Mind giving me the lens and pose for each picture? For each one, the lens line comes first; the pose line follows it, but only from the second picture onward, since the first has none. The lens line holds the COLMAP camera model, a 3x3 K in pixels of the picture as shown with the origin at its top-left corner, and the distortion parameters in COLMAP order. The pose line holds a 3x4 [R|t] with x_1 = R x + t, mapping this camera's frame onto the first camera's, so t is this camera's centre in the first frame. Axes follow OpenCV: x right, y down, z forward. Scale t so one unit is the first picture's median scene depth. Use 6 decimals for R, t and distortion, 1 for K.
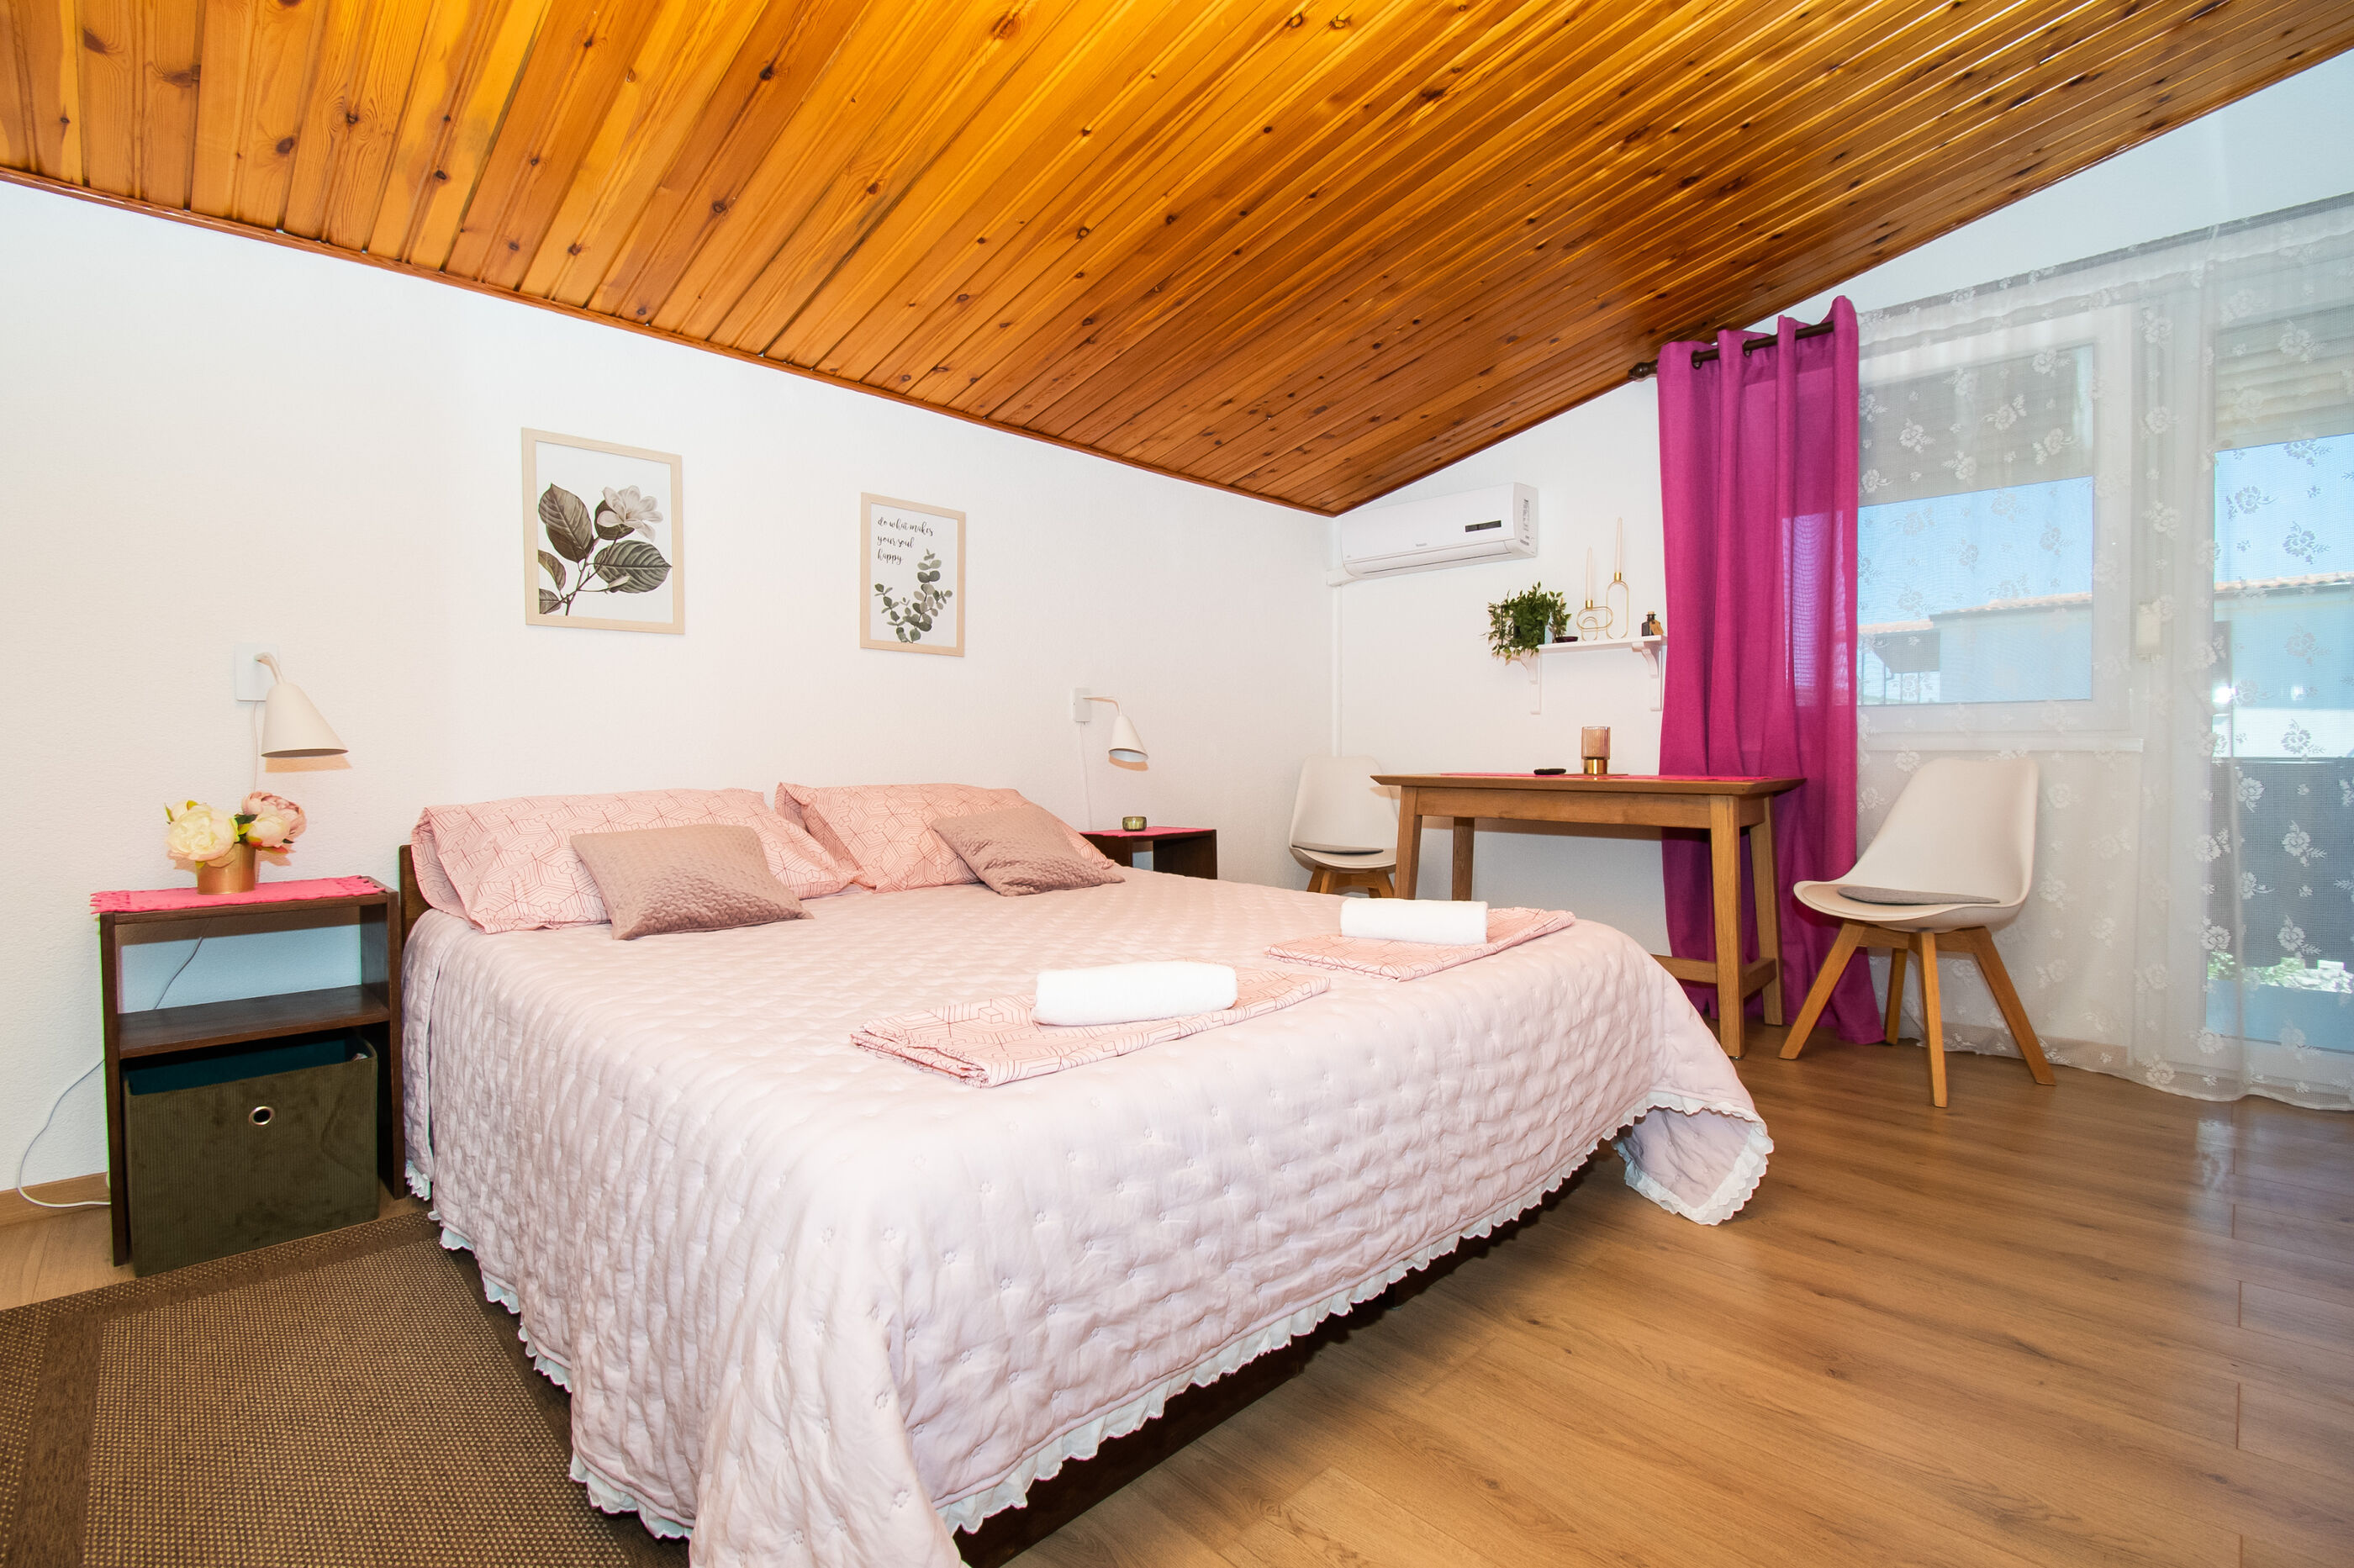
lens RADIAL K [[1085.2, 0, 1180.3], [0, 1085.2, 750.6], [0, 0, 1]] dist [0.003663, -0.016601]
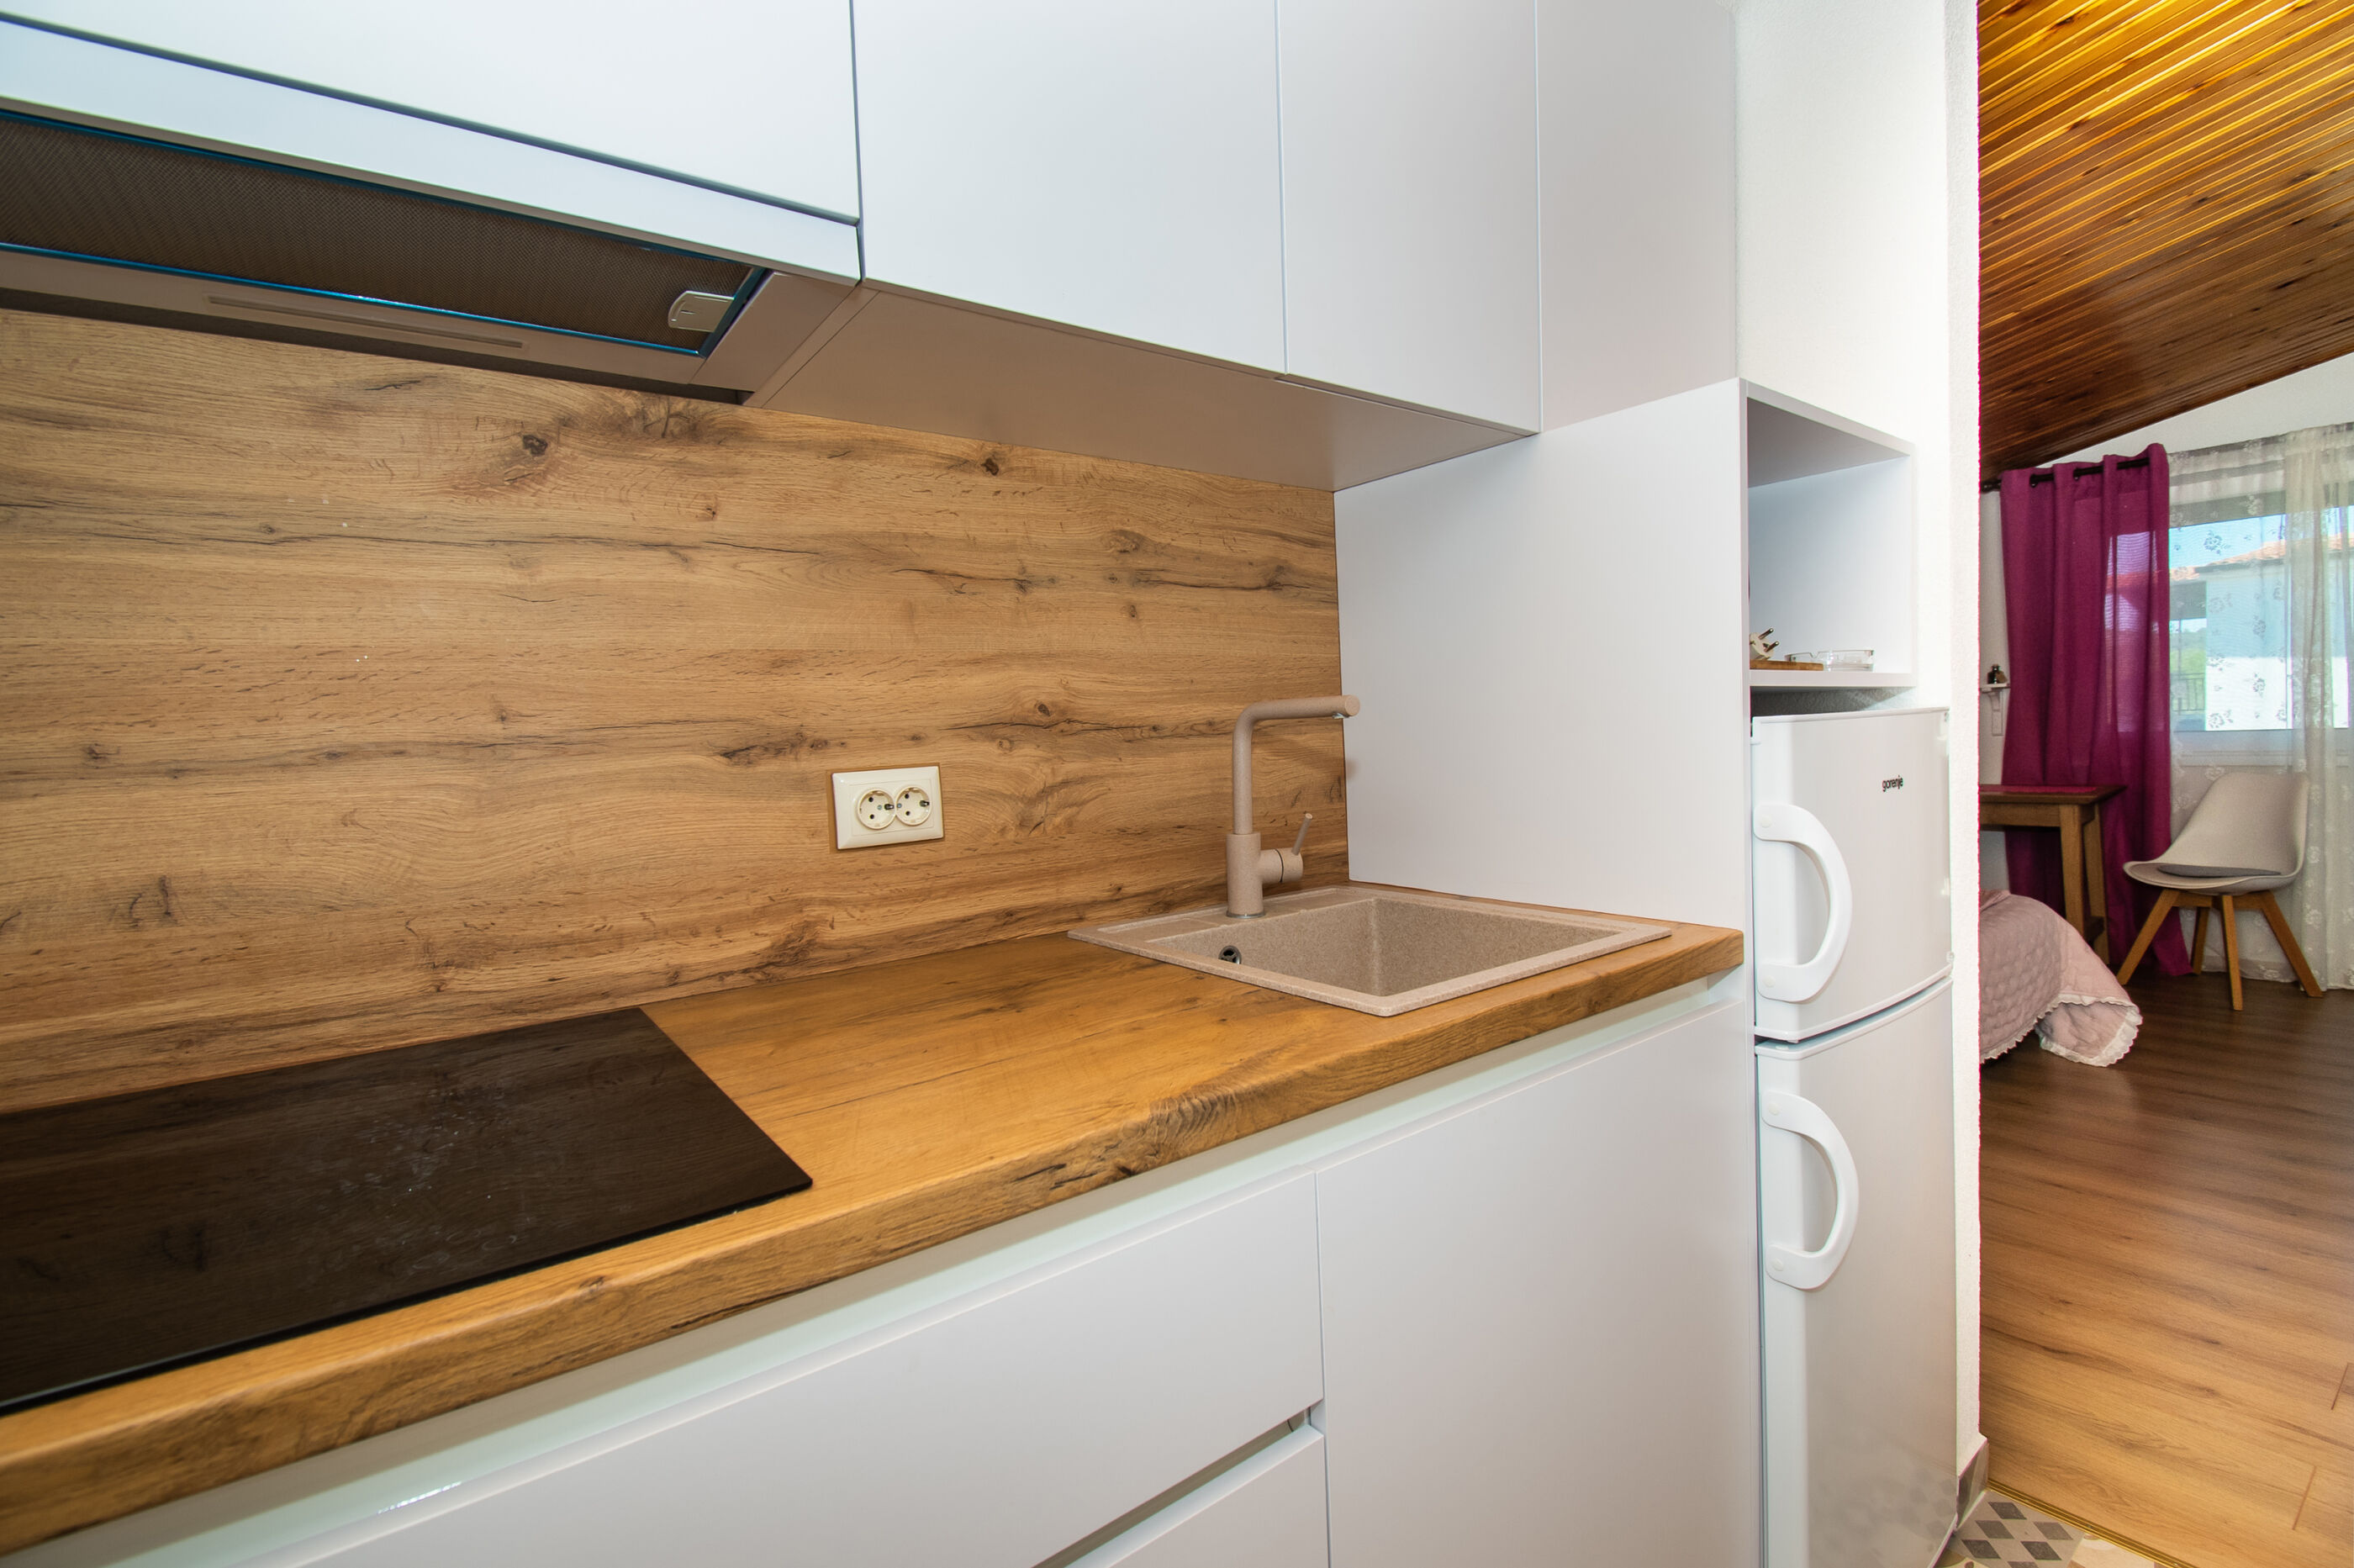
lens RADIAL K [[1053.4, 0, 1177.0], [0, 1053.4, 784.0], [0, 0, 1]] dist [0.001805, -0.014820]
pose [[0.985902, -0.038131, -0.162921, -0.684292], [0.046082, 0.997910, 0.045303, -0.159832], [0.160853, -0.052172, 0.985598, -0.867876]]
